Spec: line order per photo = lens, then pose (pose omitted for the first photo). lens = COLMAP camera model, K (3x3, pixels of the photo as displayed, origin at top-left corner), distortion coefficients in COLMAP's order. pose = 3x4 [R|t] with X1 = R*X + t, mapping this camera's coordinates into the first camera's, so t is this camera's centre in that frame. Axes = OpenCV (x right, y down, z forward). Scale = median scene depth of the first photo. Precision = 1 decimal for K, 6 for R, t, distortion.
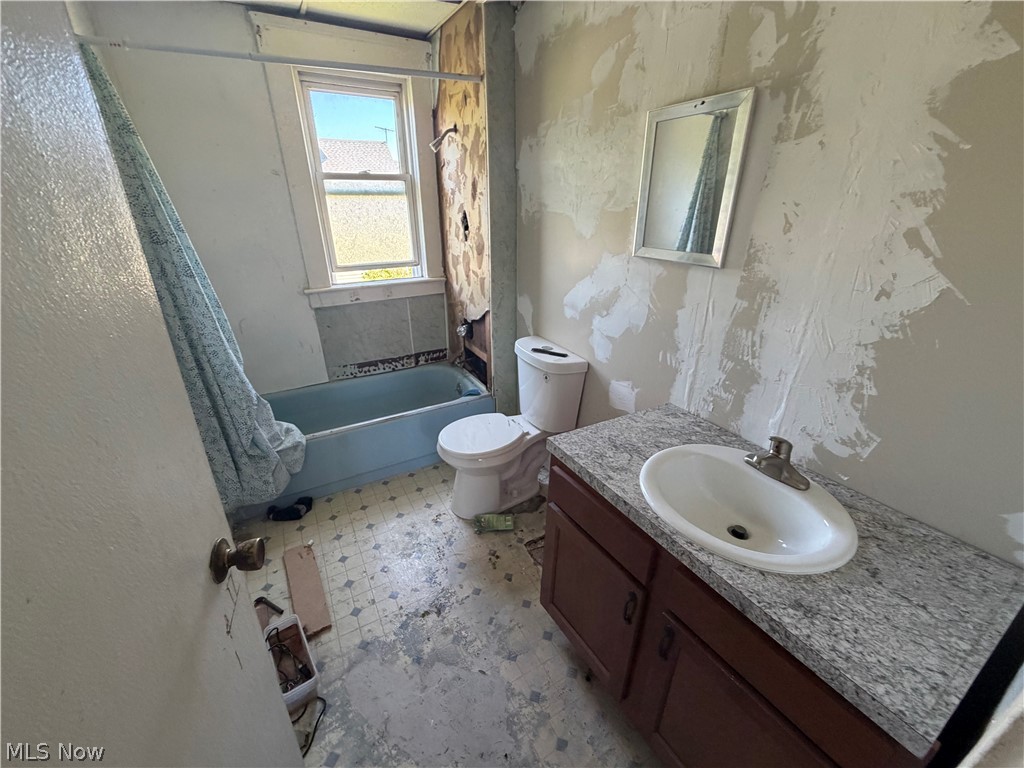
lens RADIAL K [[407.9, 0, 507.4], [0, 407.9, 381.1], [0, 0, 1]] dist [0.001158, -0.000295]
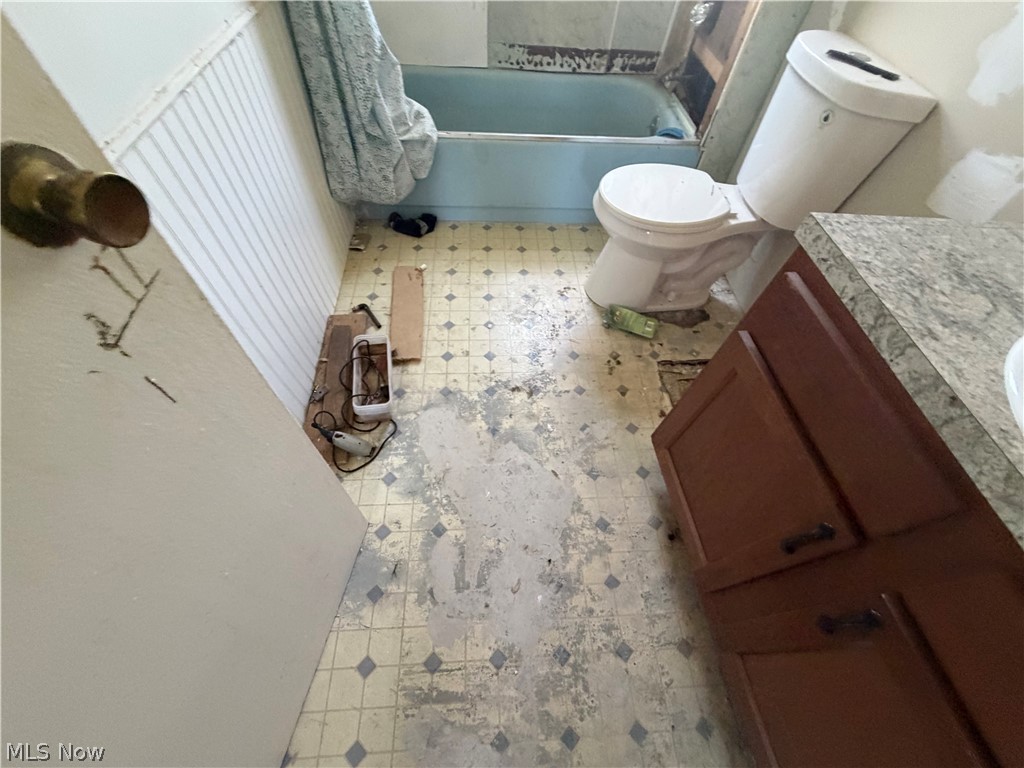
lens RADIAL K [[407.9, 0, 509.8], [0, 407.9, 389.7], [0, 0, 1]] dist [0.001158, -0.000295]
pose [[0.894871, 0.395587, -0.206680, -0.028759], [-0.227885, 0.803126, 0.550507, 0.084510], [0.383764, -0.445533, 0.808842, 0.252055]]
